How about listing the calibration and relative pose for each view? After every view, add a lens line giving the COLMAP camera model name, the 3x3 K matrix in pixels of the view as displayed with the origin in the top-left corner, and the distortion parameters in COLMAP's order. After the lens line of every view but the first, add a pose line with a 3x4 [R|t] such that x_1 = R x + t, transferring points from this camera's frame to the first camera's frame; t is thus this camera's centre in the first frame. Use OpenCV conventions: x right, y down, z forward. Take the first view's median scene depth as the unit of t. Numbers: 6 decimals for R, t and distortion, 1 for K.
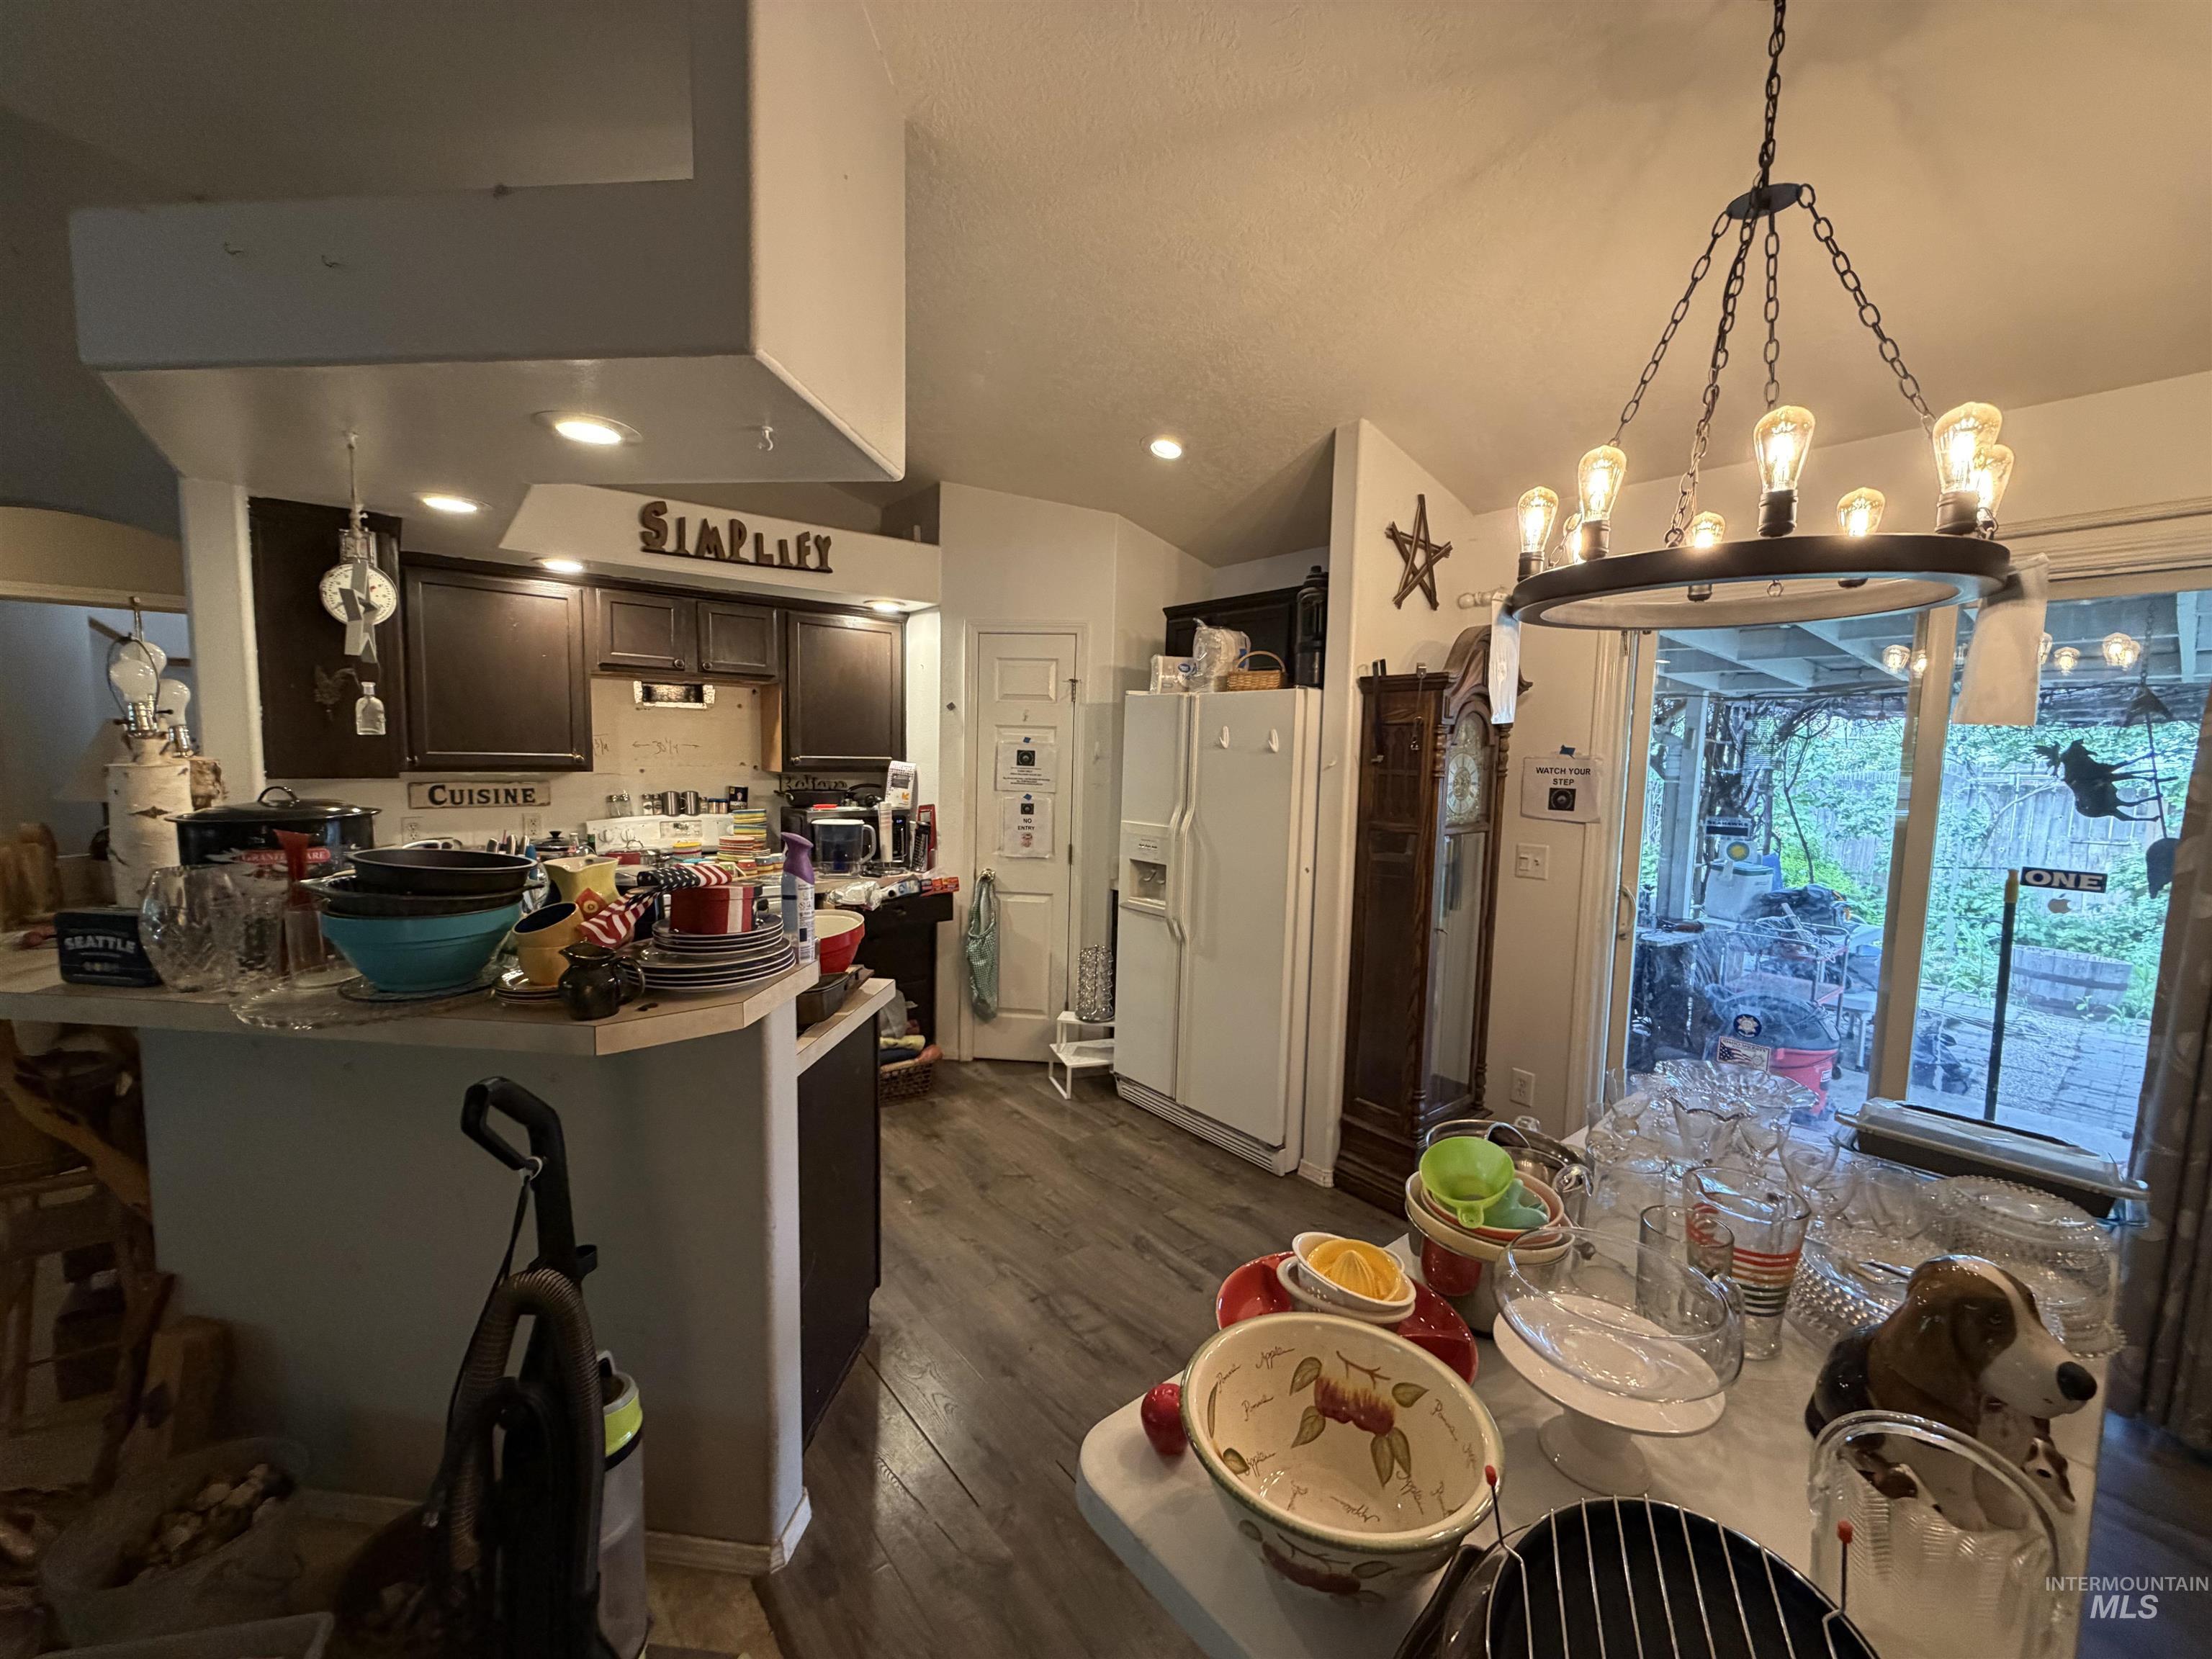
lens RADIAL K [[879.7, 0, 1095.7], [0, 879.7, 825.5], [0, 0, 1]] dist [0.000948, -0.000301]
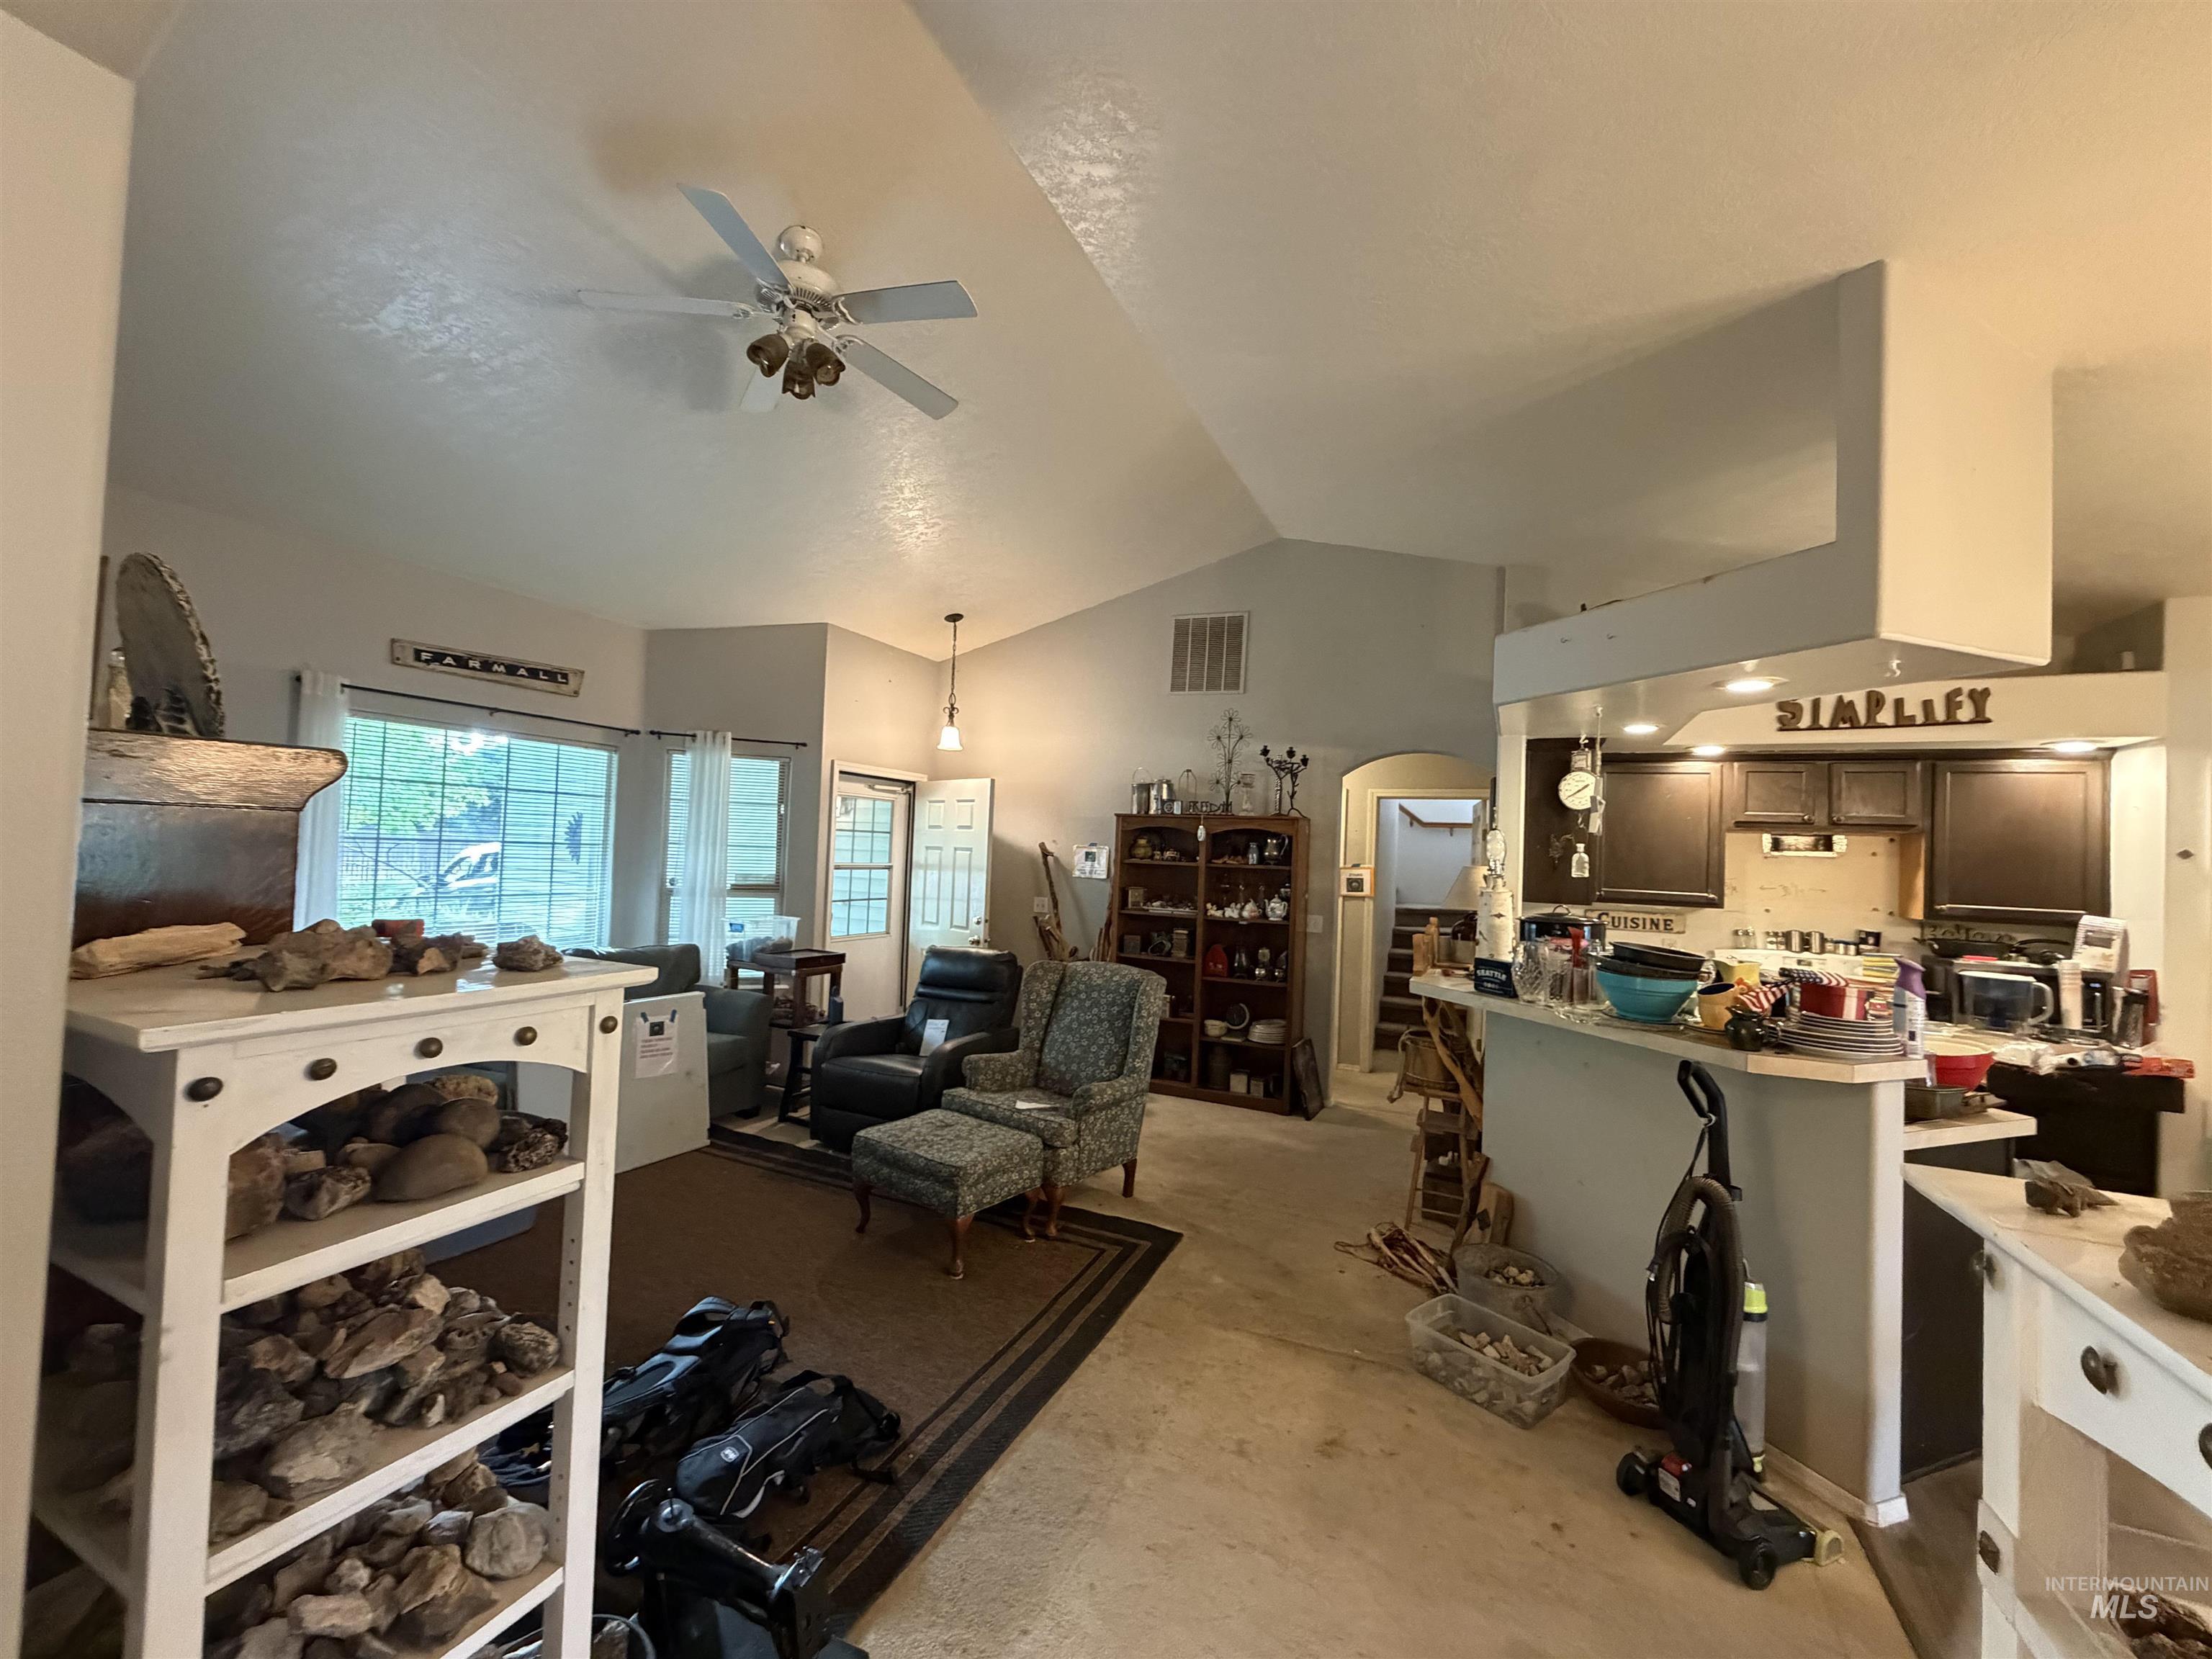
lens RADIAL K [[879.7, 0, 1101.6], [0, 879.7, 830.0], [0, 0, 1]] dist [0.000948, -0.000301]
pose [[0.443628, -0.026759, -0.895812, 0.151394], [-0.108913, 0.990536, -0.083525, 0.027829], [0.889569, 0.134619, 0.436515, -0.333770]]
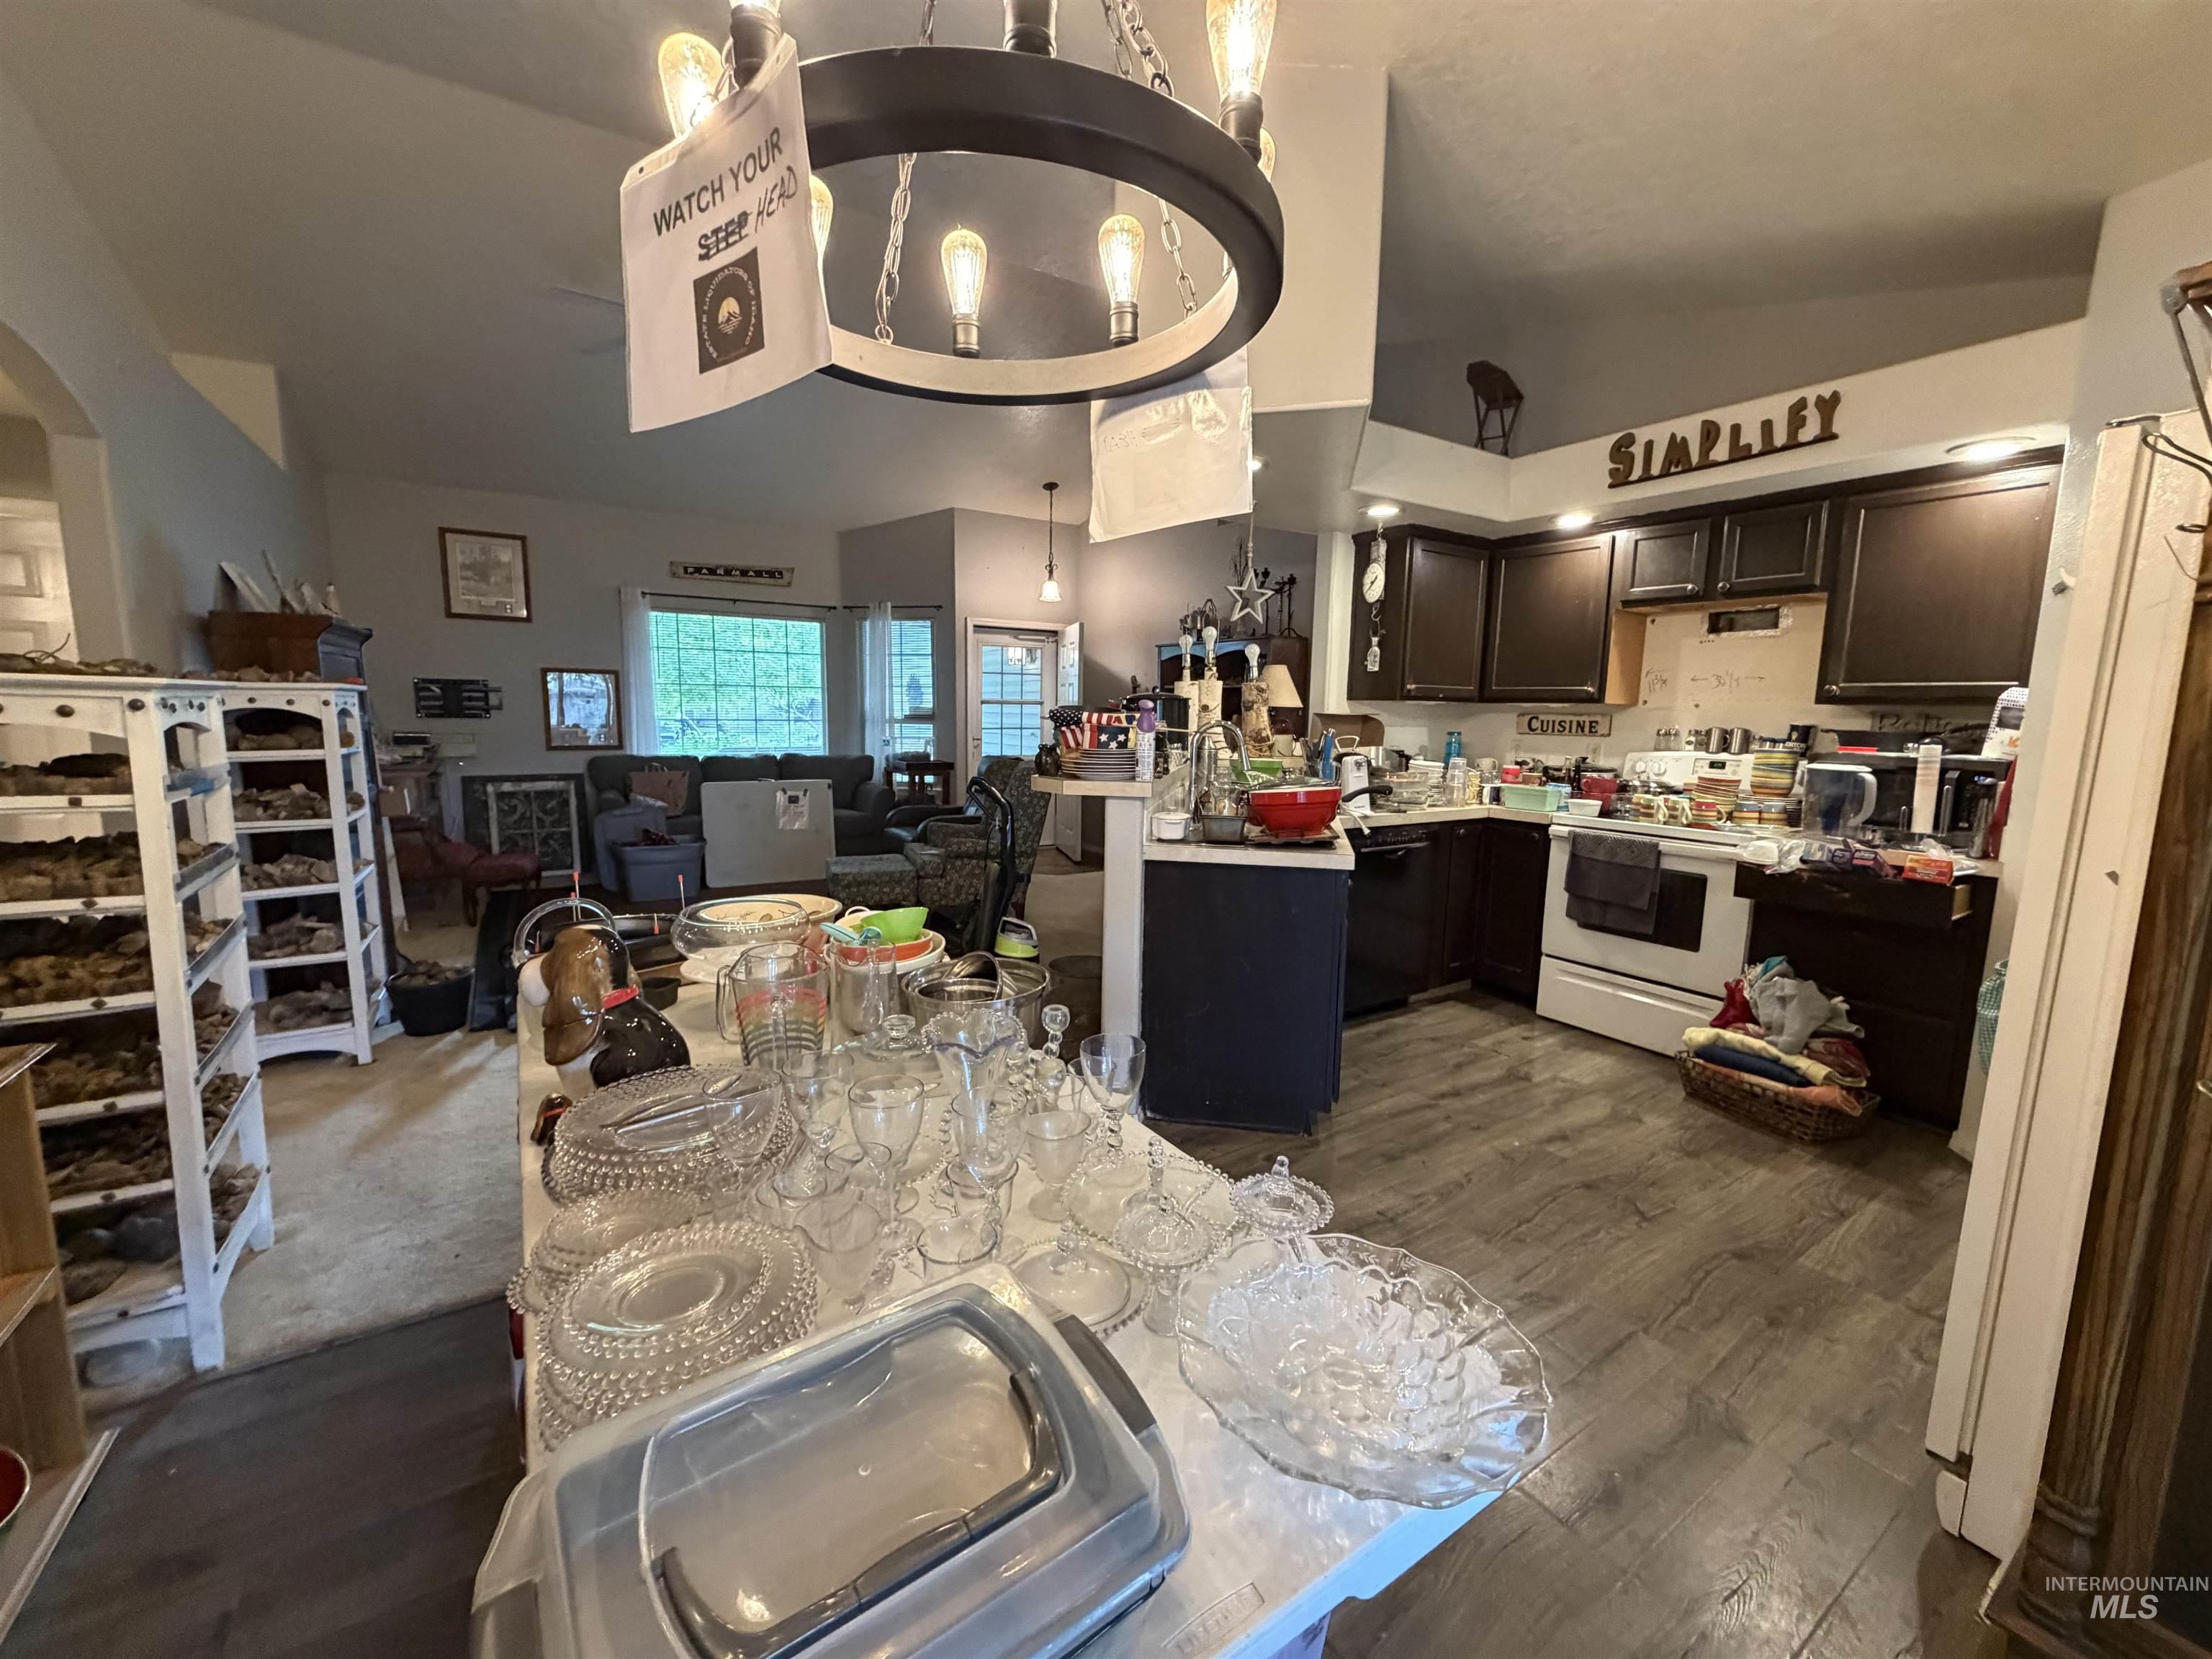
lens RADIAL K [[879.7, 0, 1076.0], [0, 879.7, 821.0], [0, 0, 1]] dist [0.000948, -0.000301]
pose [[-0.107384, 0.107148, -0.988427, 0.601238], [-0.103983, 0.987513, 0.118346, 0.022478], [0.988765, 0.115488, -0.094901, 0.482927]]
